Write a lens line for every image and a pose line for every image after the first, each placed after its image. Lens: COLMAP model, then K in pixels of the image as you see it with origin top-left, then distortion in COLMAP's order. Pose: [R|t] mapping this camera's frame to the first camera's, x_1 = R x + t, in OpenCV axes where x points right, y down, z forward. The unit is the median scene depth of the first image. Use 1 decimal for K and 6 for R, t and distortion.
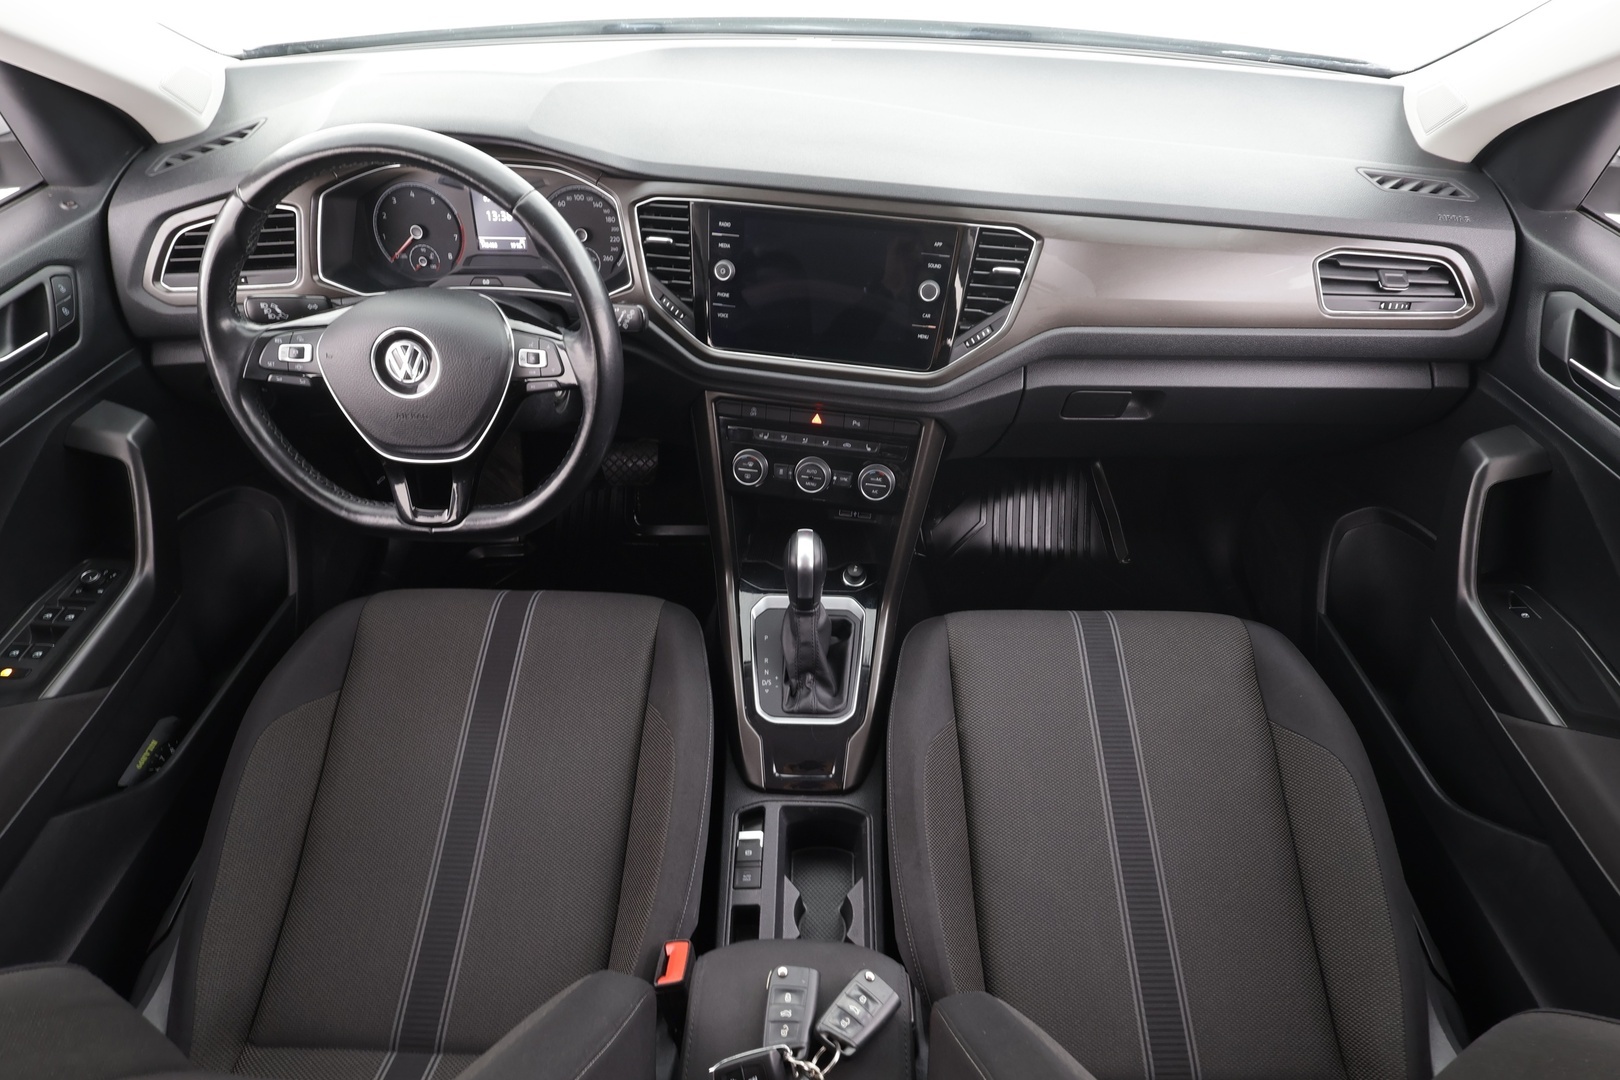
lens RADIAL K [[811.9, 0, 810.0], [0, 811.9, 540.0], [0, 0, 1]] dist [0.000320, -0.000749]
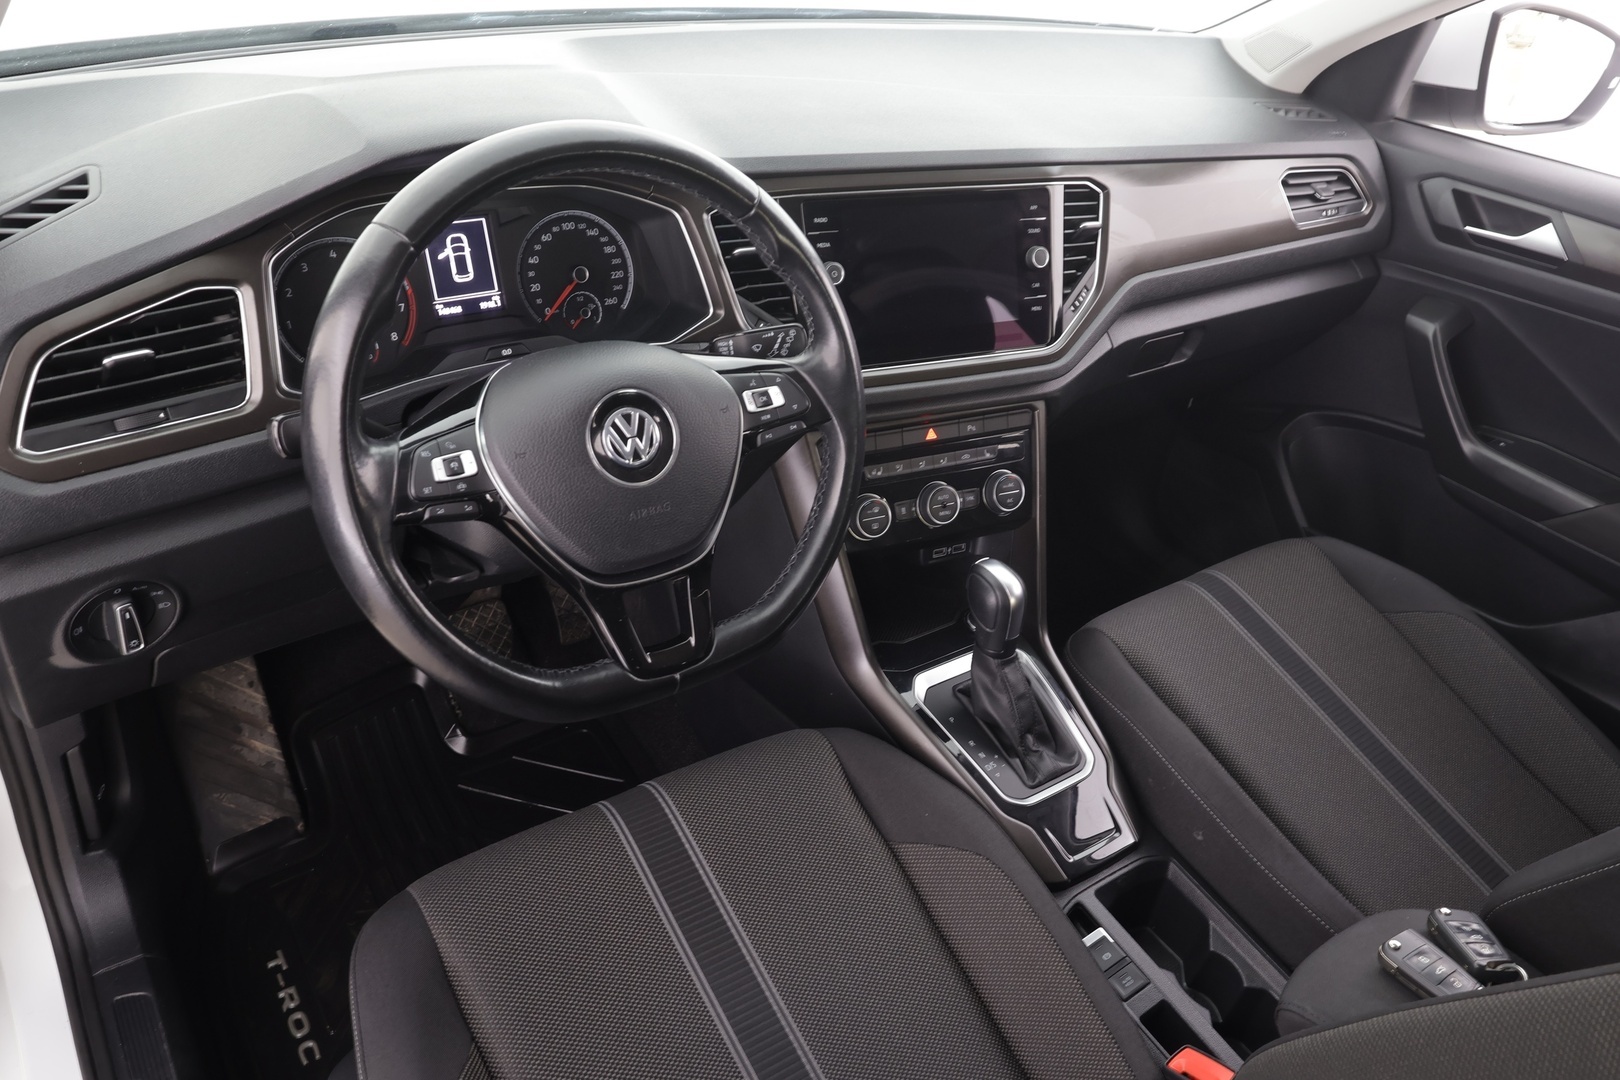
lens RADIAL K [[1182.8, 0, 810.0], [0, 1182.8, 540.0], [0, 0, 1]] dist [0.000670, -0.000017]
pose [[0.807001, -0.266756, 0.526869, -0.806740], [0.355009, 0.932099, -0.071838, -0.007359], [-0.471931, 0.245016, 0.846905, 0.074908]]
